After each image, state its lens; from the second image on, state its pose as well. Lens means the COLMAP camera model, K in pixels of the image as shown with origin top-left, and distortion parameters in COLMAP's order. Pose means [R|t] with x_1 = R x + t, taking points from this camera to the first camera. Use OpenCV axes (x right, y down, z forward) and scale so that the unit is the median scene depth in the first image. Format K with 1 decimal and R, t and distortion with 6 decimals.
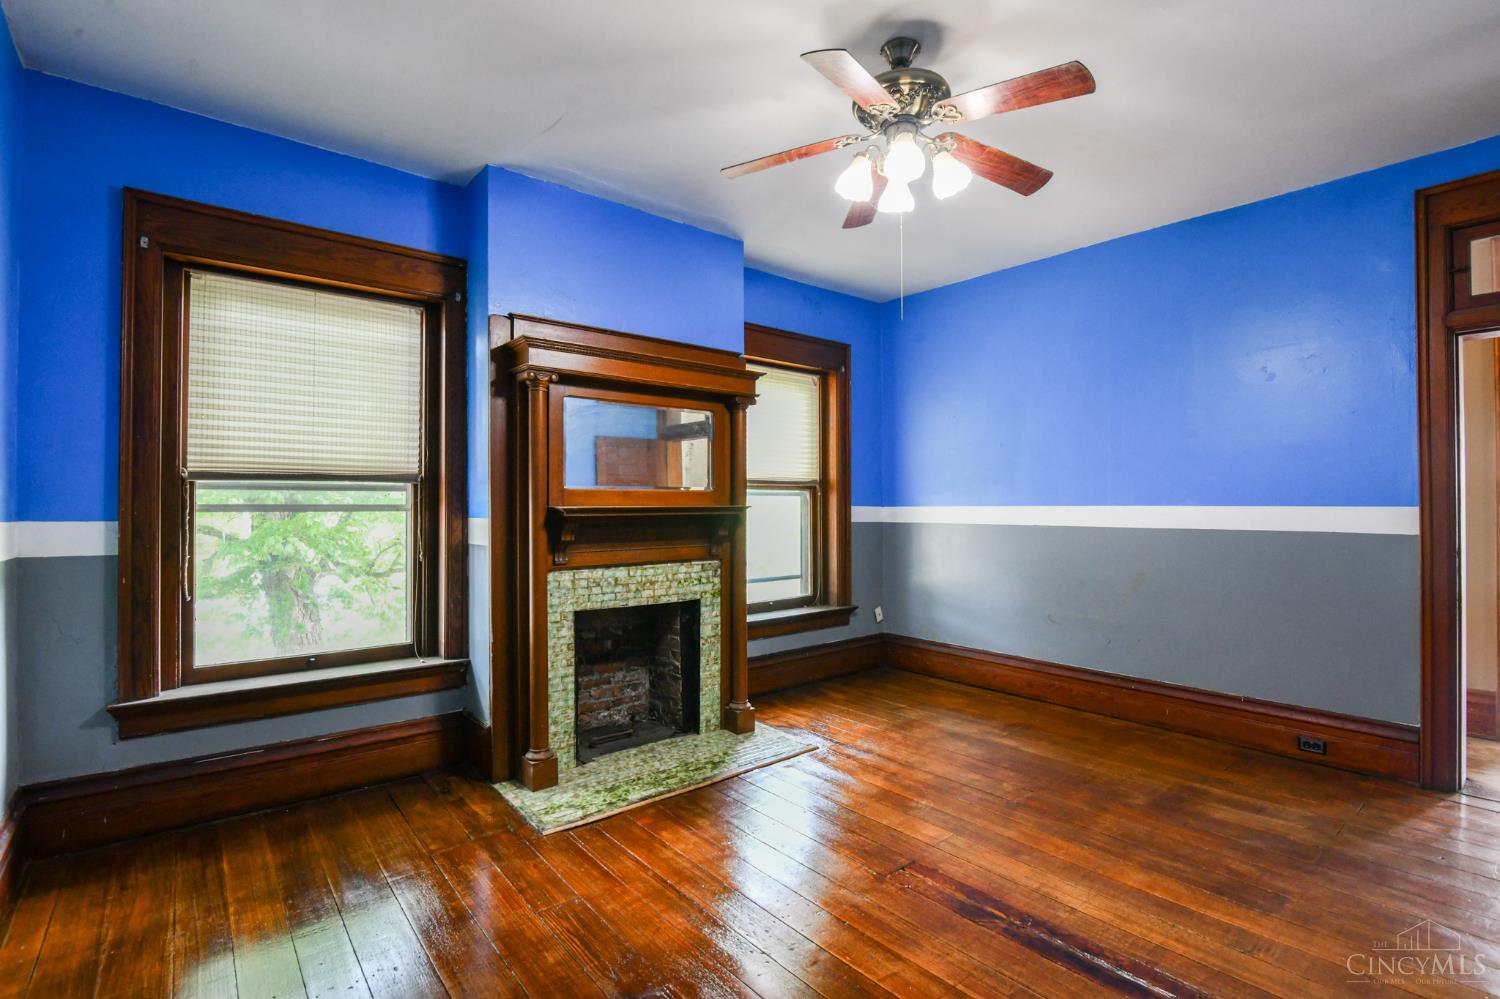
lens RADIAL K [[697.1, 0, 748.8], [0, 697.1, 499.3], [0, 0, 1]] dist [0.000516, 0.000027]
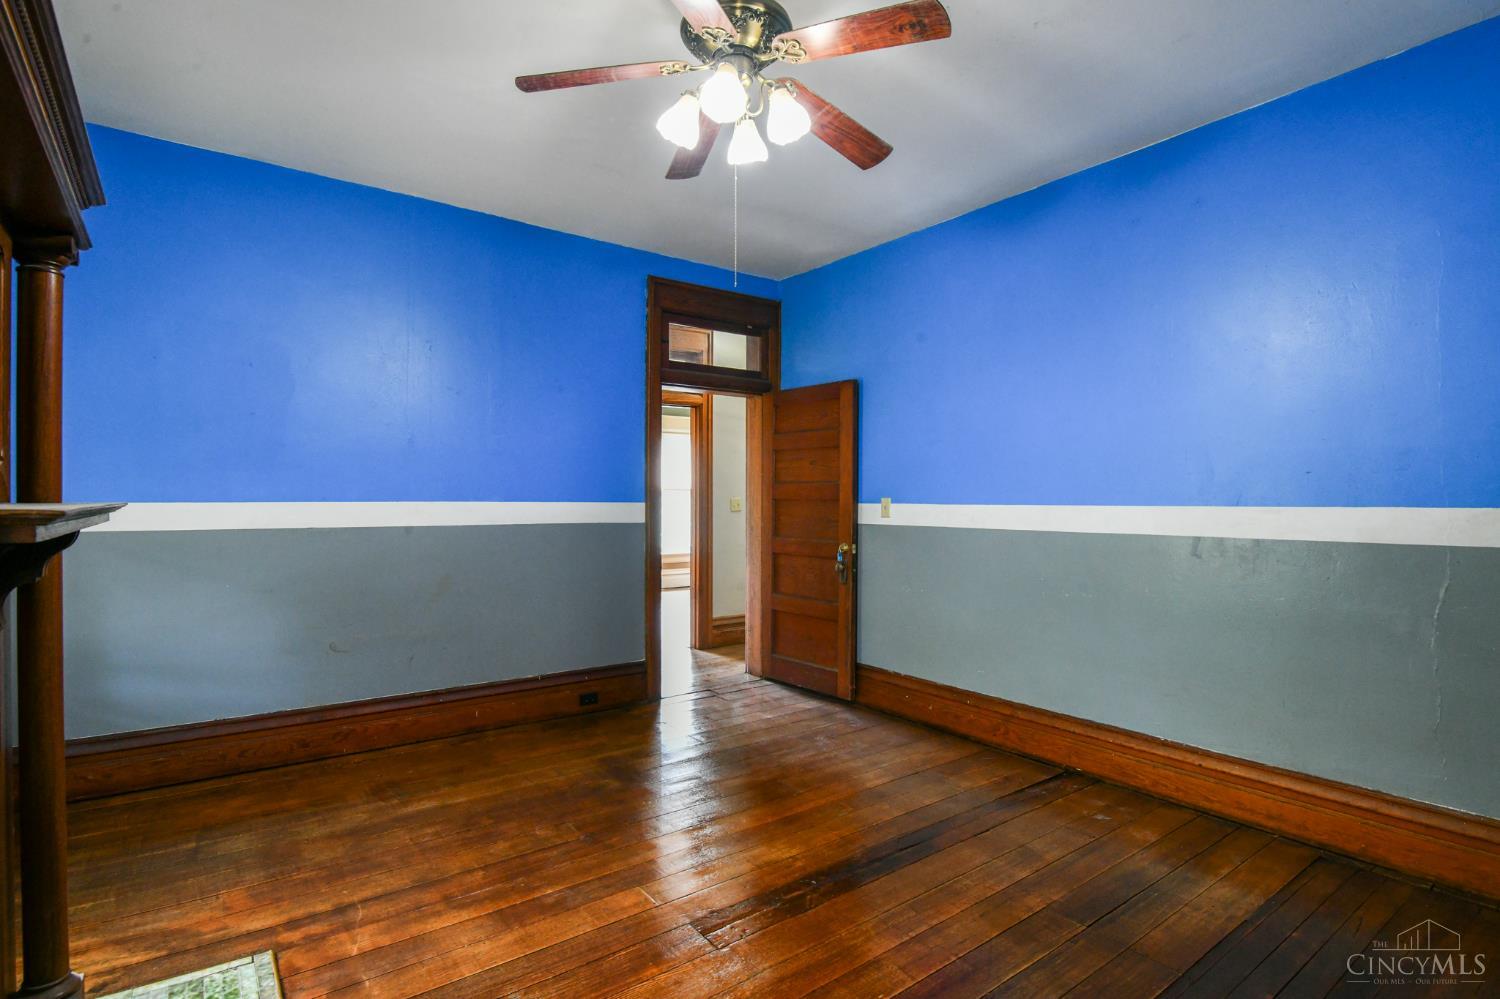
lens RADIAL K [[761.8, 0, 748.9], [0, 761.8, 504.7], [0, 0, 1]] dist [-0.002403, -0.000512]
pose [[0.040331, -0.003666, 0.999180, -0.503417], [-0.014761, 0.999882, 0.004265, 0.003912], [-0.999077, -0.014921, 0.040272, 0.663975]]
